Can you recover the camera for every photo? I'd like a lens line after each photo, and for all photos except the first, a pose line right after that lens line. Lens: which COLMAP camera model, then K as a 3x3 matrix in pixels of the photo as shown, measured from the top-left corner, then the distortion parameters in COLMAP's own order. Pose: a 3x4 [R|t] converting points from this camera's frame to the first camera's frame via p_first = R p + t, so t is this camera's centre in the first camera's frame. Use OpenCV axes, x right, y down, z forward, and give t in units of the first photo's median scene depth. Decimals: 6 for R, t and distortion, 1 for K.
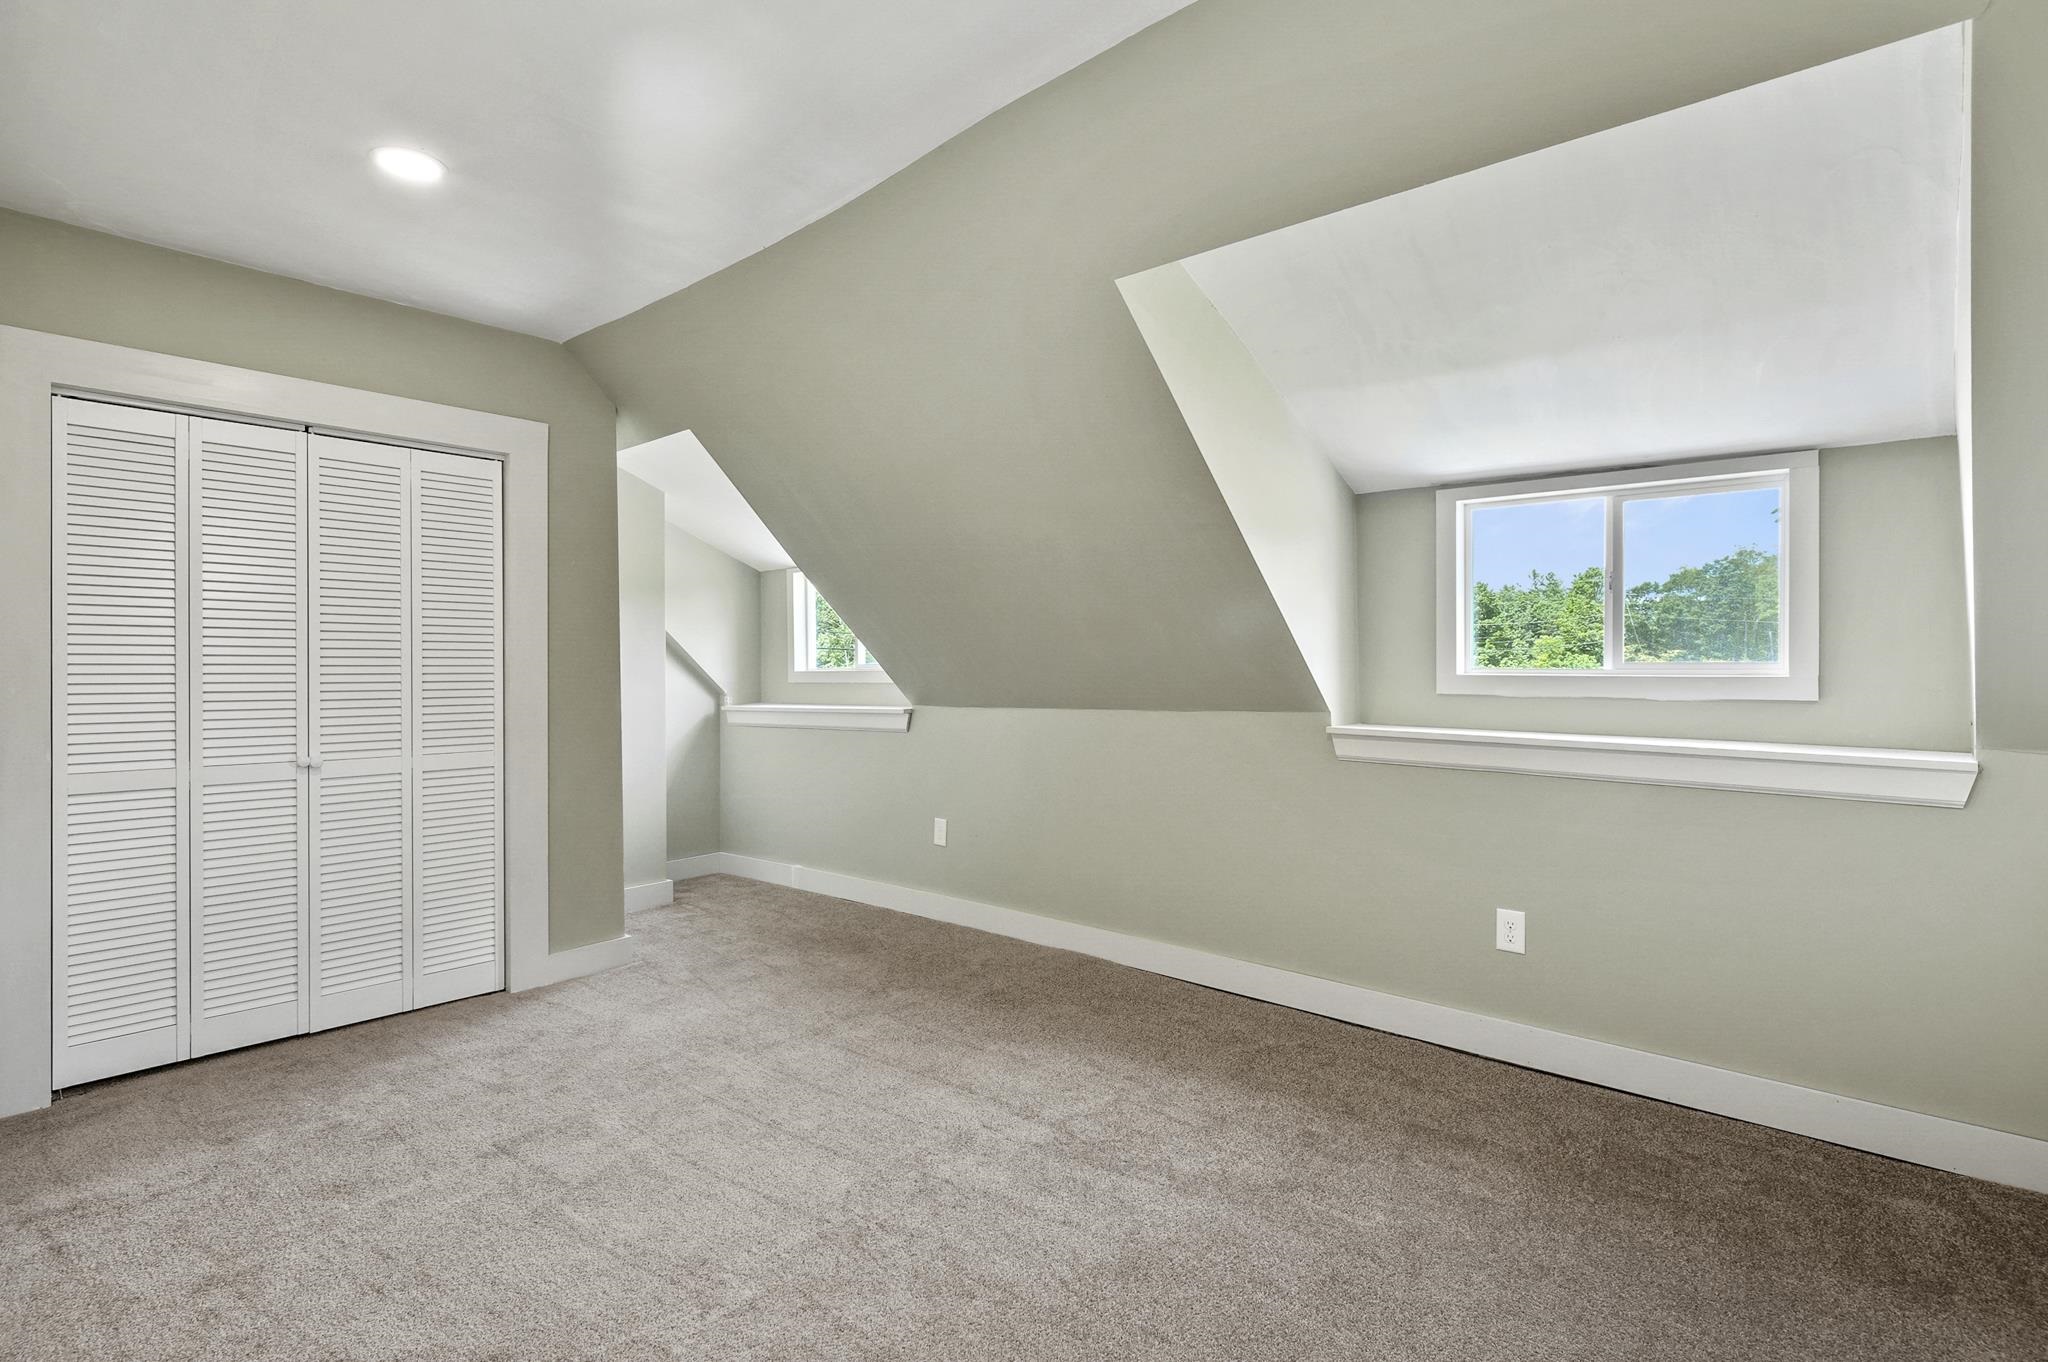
lens RADIAL K [[1001.0, 0, 1011.5], [0, 1001.0, 674.7], [0, 0, 1]] dist [0.001096, -0.000151]
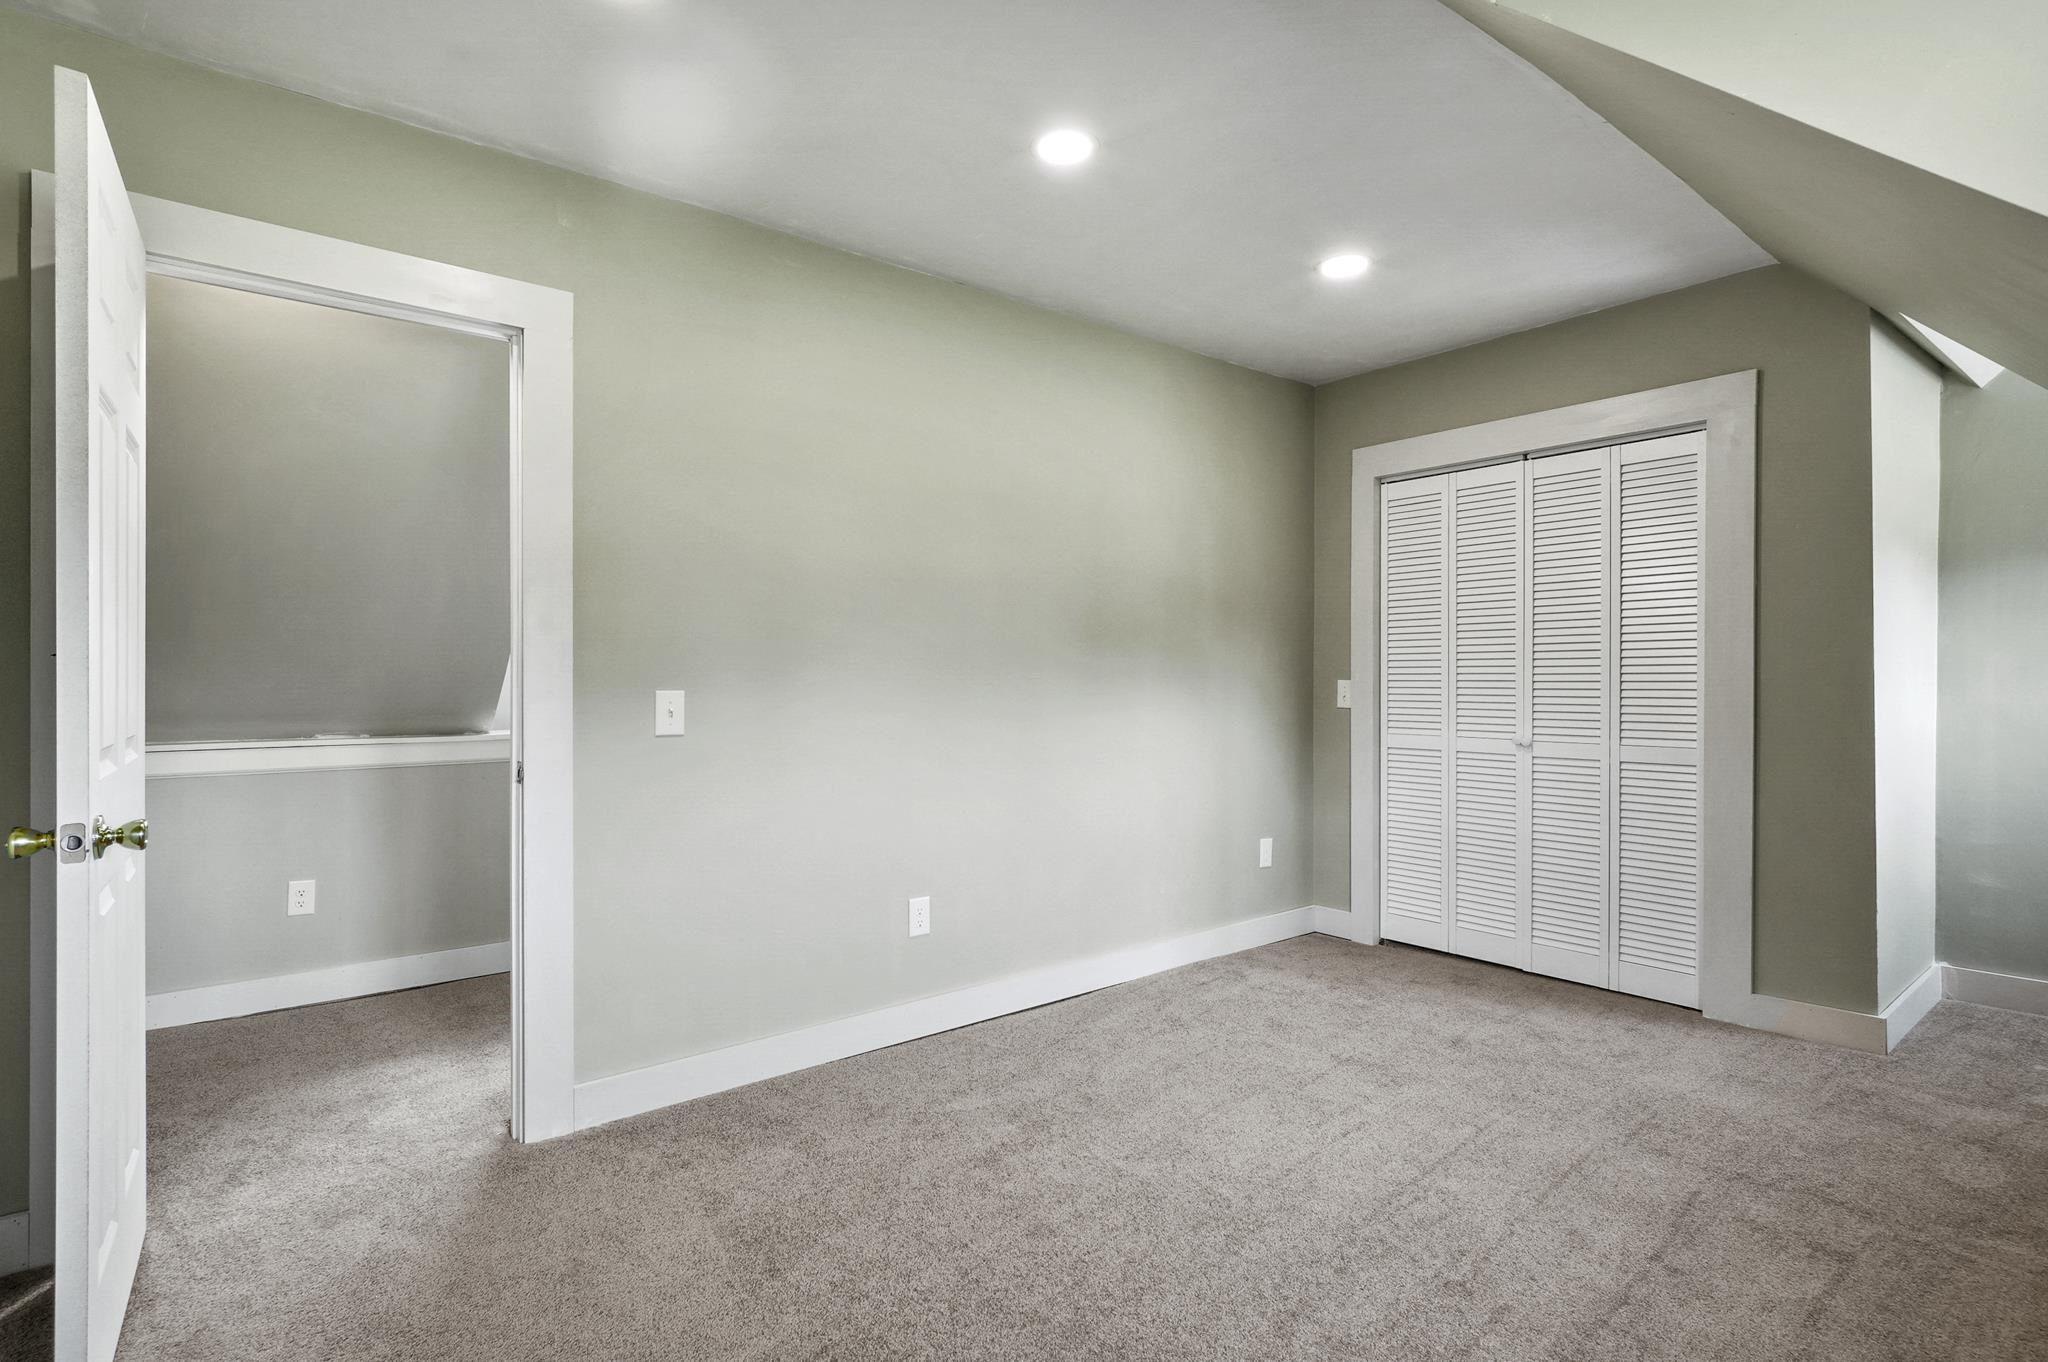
lens RADIAL K [[1001.0, 0, 1012.7], [0, 1001.0, 682.8], [0, 0, 1]] dist [0.001096, -0.000151]
pose [[-0.172407, 0.012632, -0.984945, 0.605084], [0.007998, 0.999903, 0.011424, 0.001210], [0.984993, -0.005908, -0.172492, 0.661250]]
